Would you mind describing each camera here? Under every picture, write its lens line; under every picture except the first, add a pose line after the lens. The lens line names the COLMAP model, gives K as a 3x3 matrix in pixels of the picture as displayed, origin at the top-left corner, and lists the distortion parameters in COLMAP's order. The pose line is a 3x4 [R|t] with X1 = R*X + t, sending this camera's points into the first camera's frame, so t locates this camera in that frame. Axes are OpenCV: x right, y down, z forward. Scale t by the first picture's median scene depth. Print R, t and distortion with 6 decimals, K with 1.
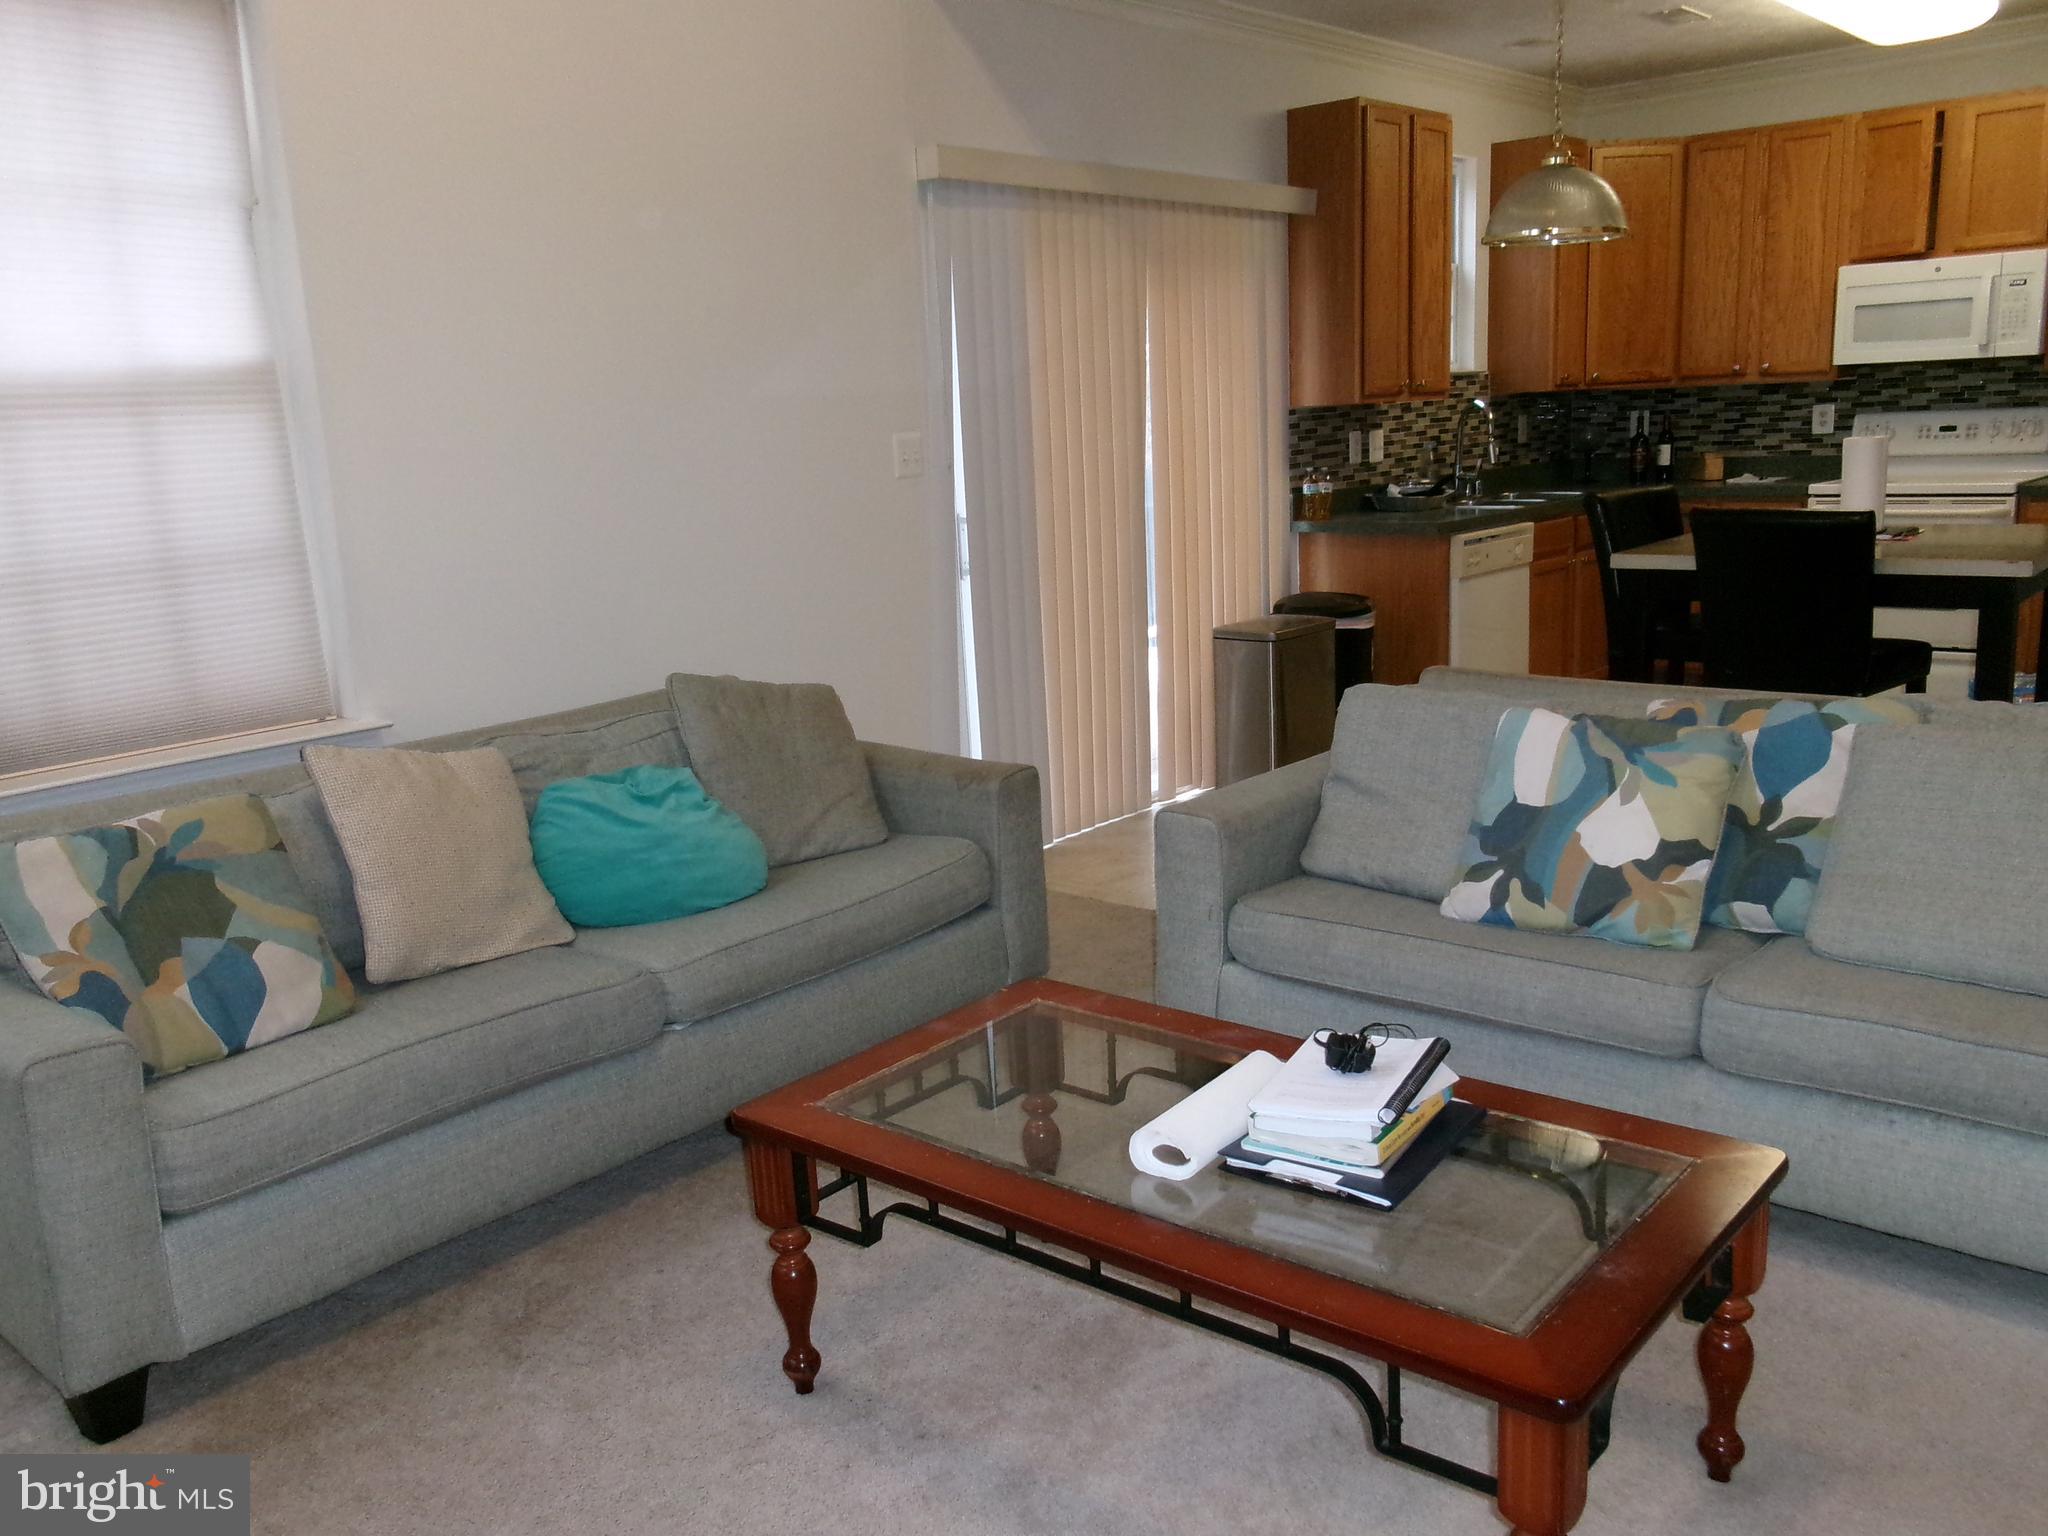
lens RADIAL K [[1678.7, 0, 1006.7], [0, 1678.7, 780.8], [0, 0, 1]] dist [-0.003777, 0.021185]
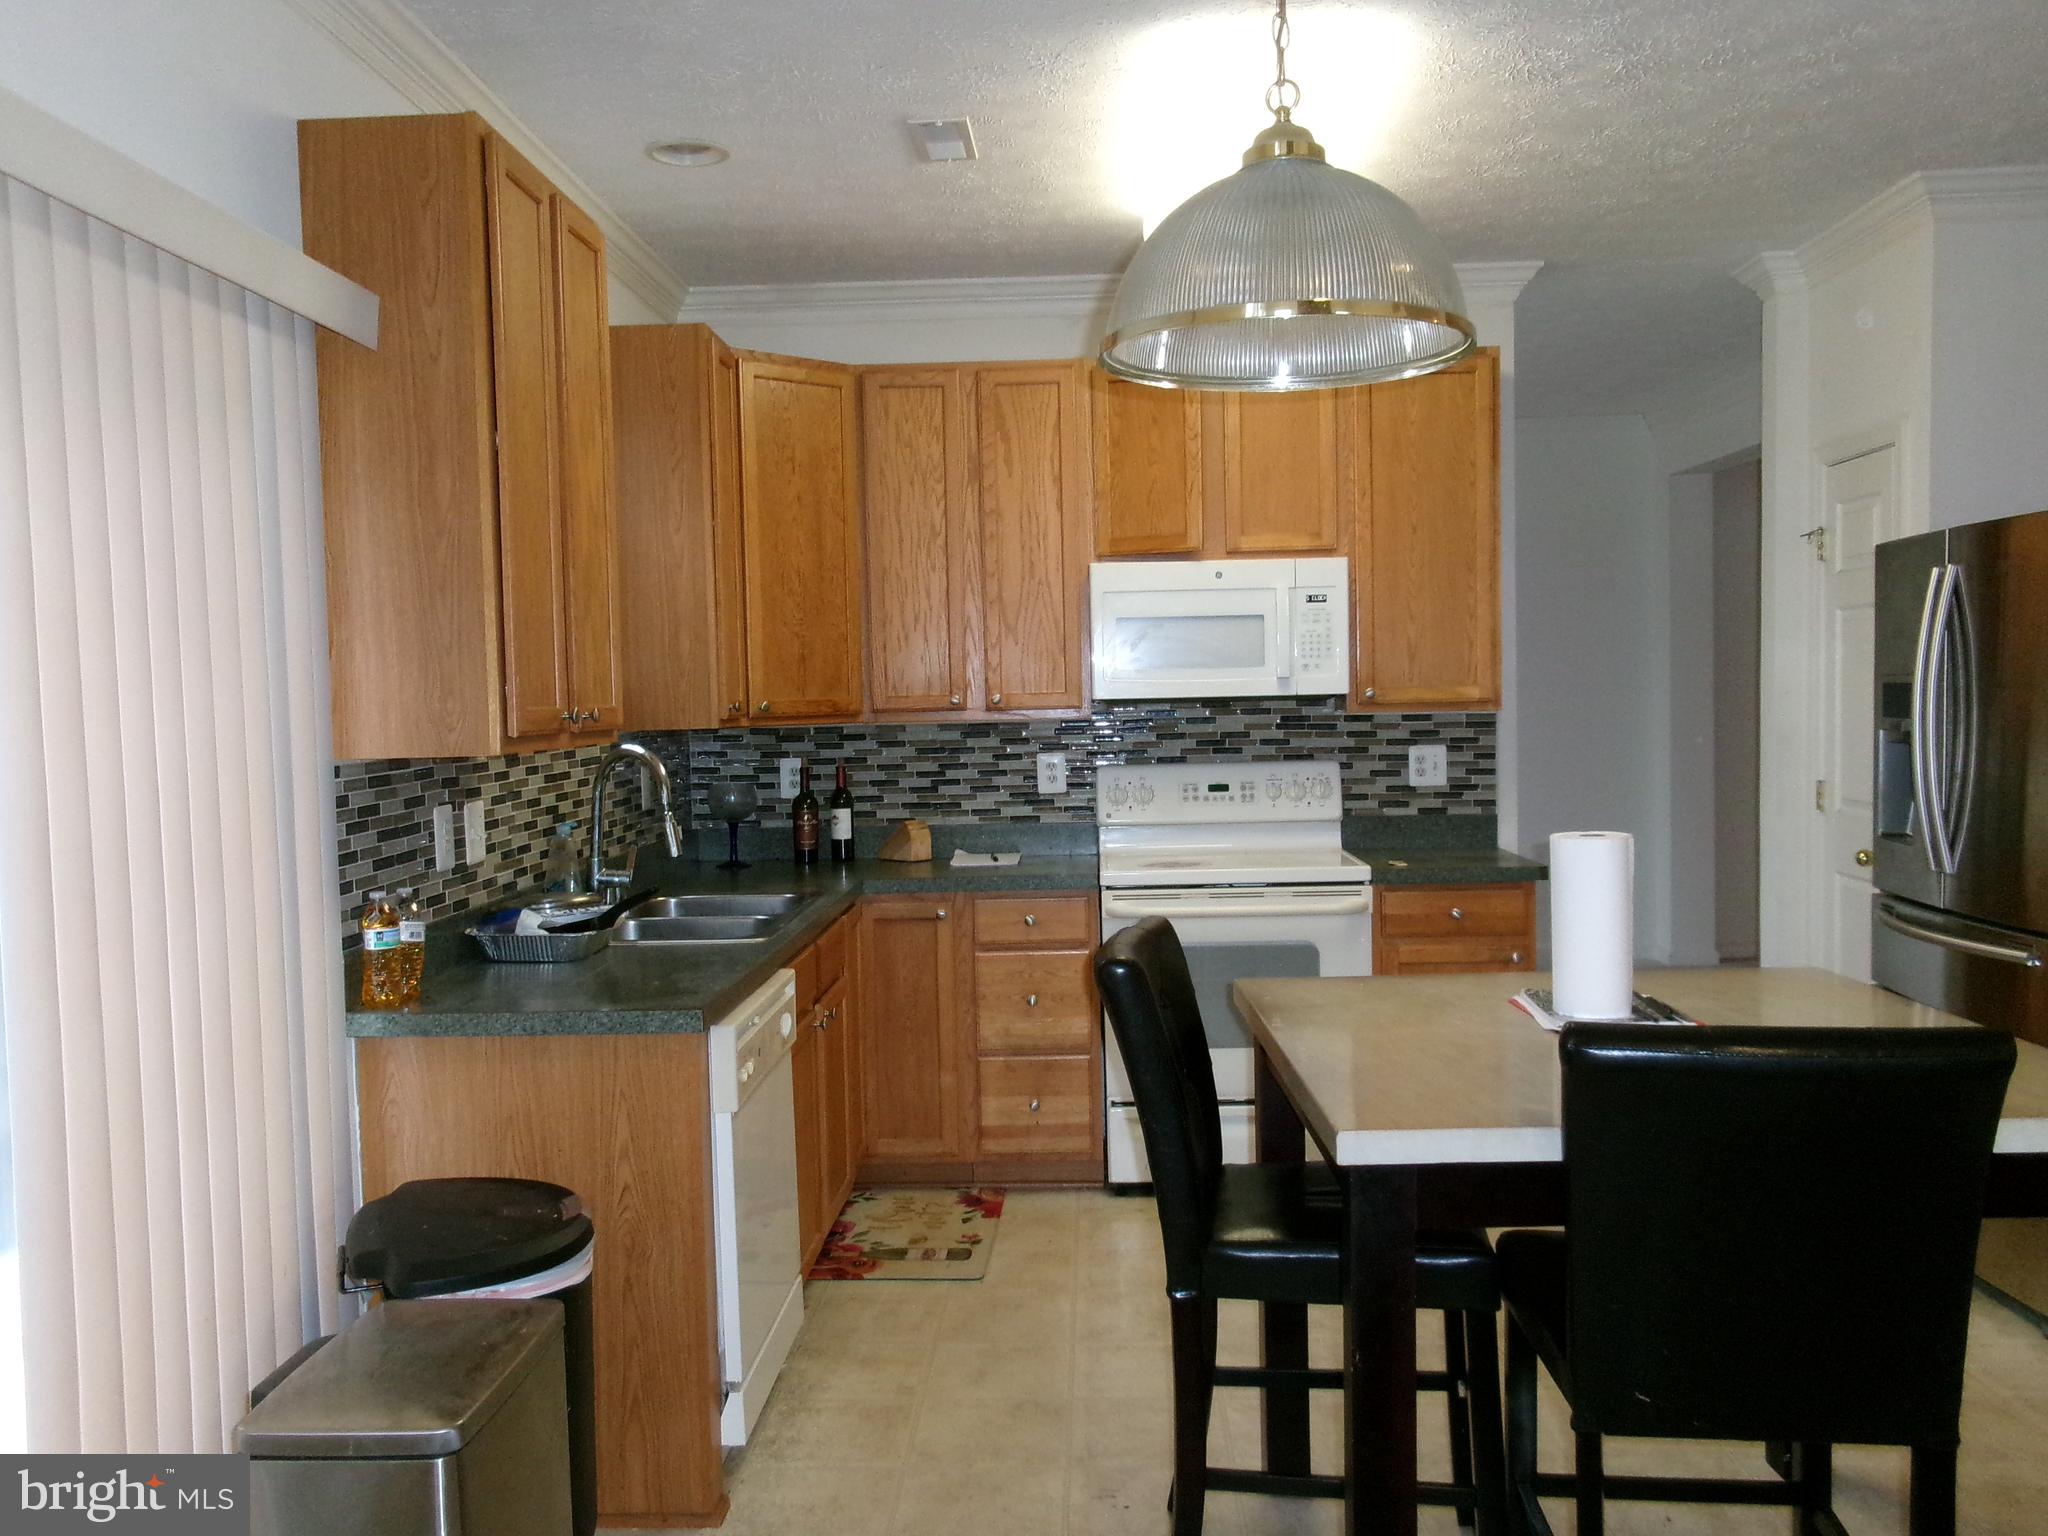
lens RADIAL K [[1678.7, 0, 1006.7], [0, 1678.7, 780.8], [0, 0, 1]] dist [-0.003777, 0.021185]
pose [[0.778039, -0.005502, 0.628192, 0.029807], [0.124530, 0.981469, -0.145639, -0.132788], [-0.615749, 0.191542, 0.764306, 0.561413]]
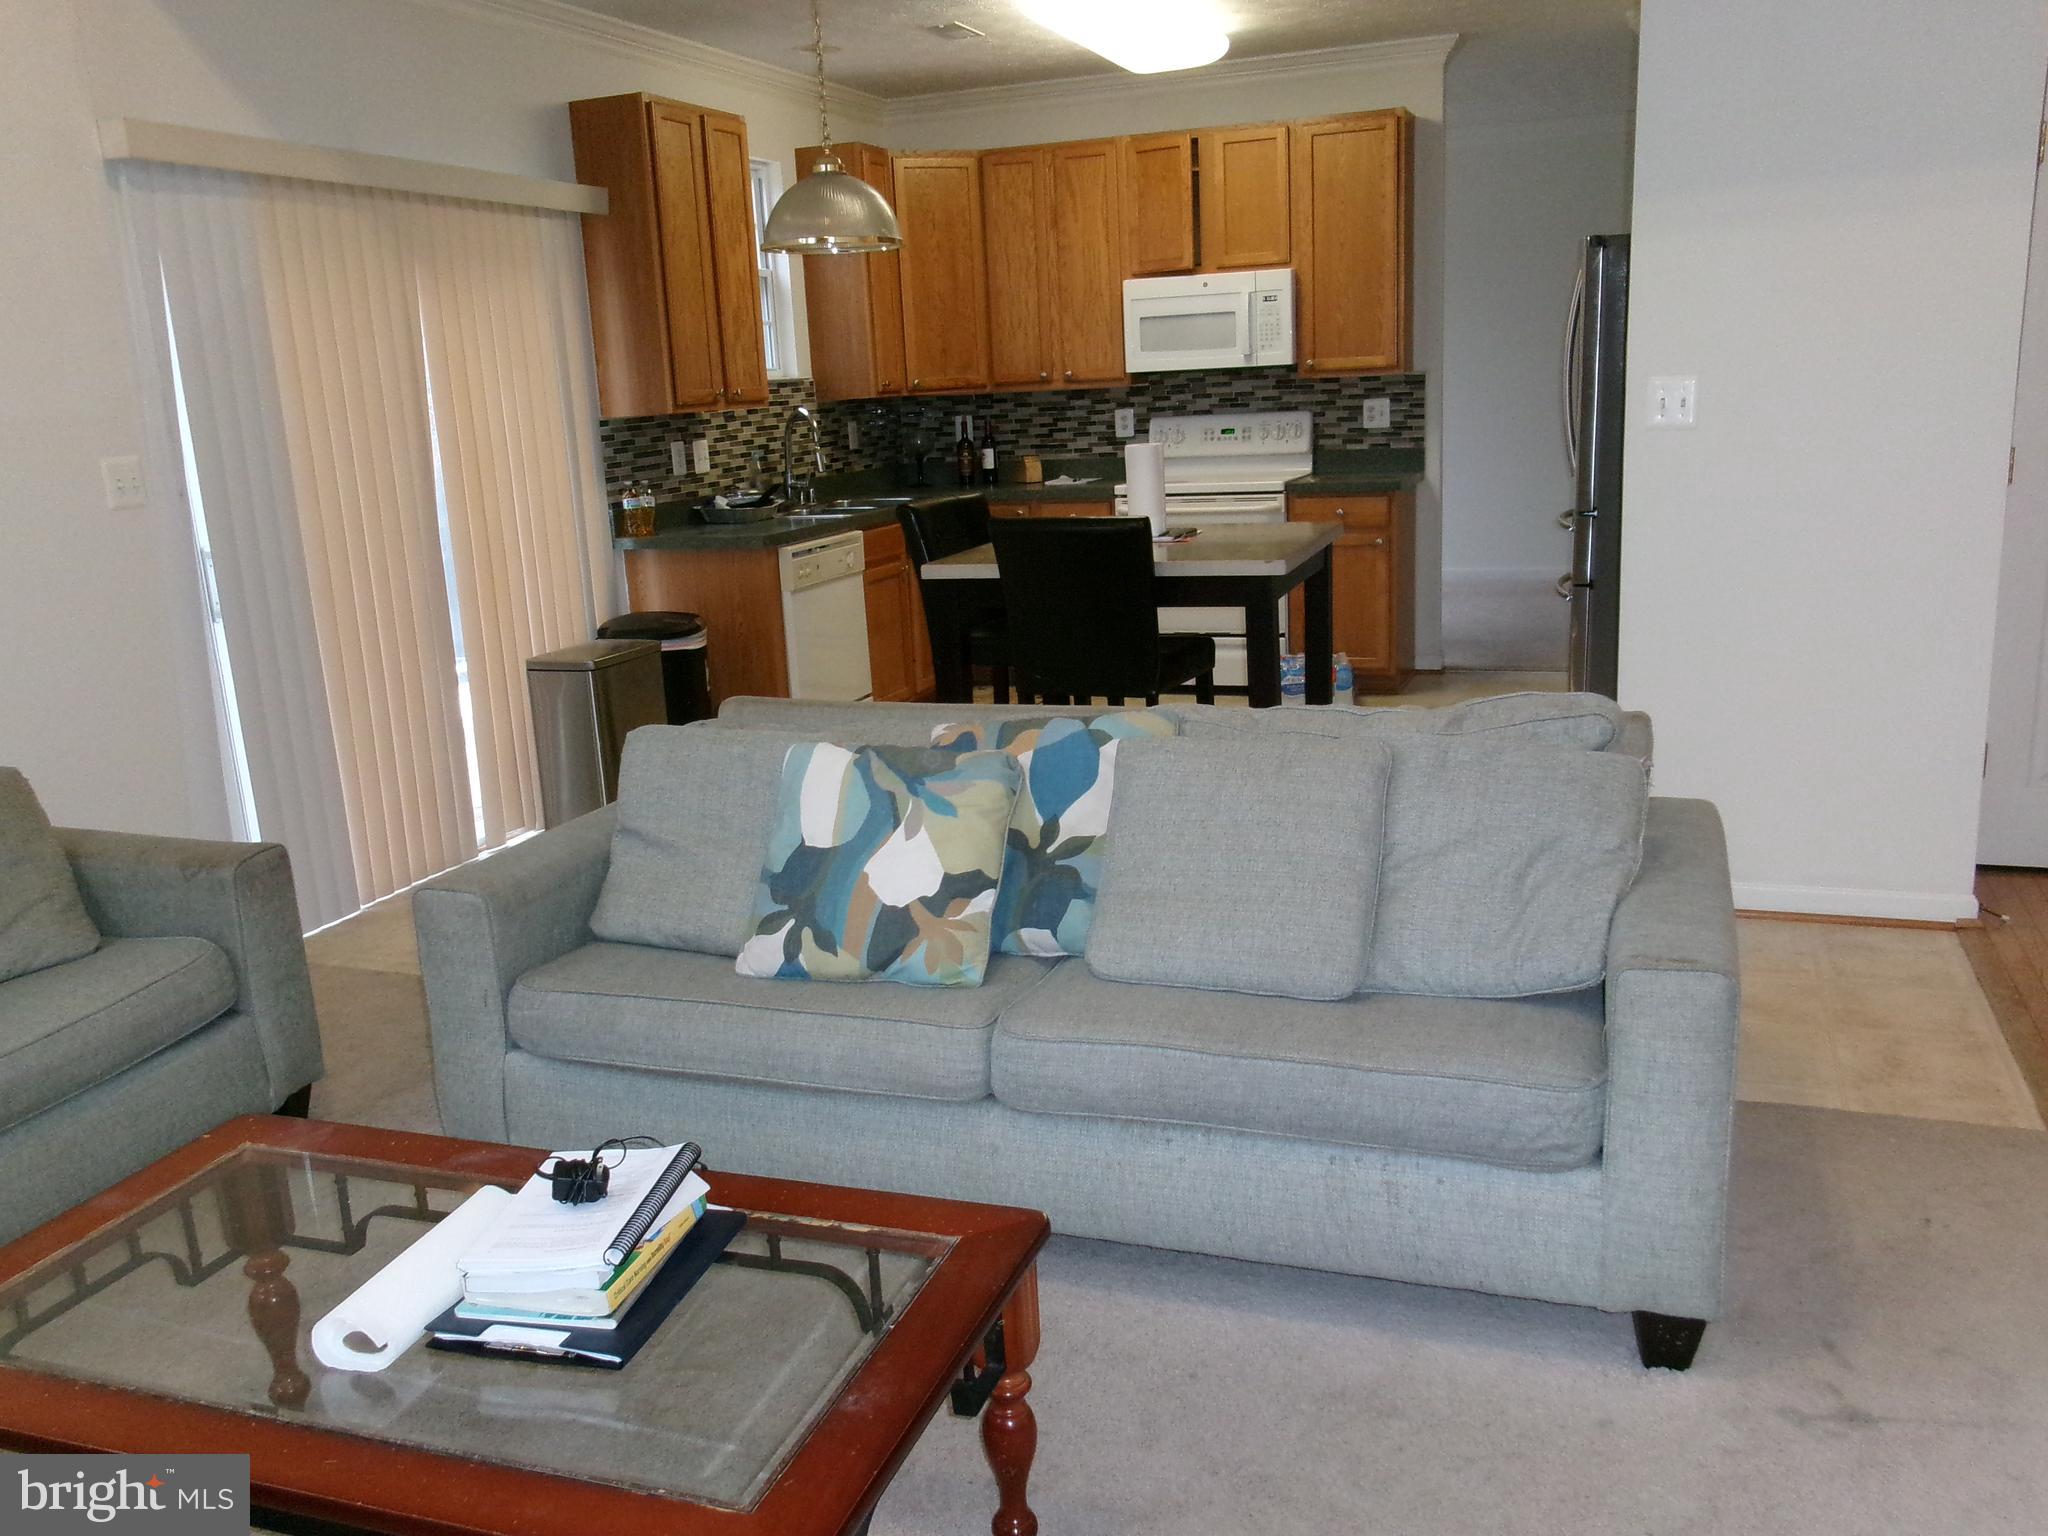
lens RADIAL K [[1678.7, 0, 1006.7], [0, 1678.7, 780.8], [0, 0, 1]] dist [-0.003777, 0.021185]
pose [[0.937812, -0.082792, 0.337127, 0.048168], [0.082681, 0.996467, 0.014714, -0.014108], [-0.337155, 0.014075, 0.941344, 0.035892]]
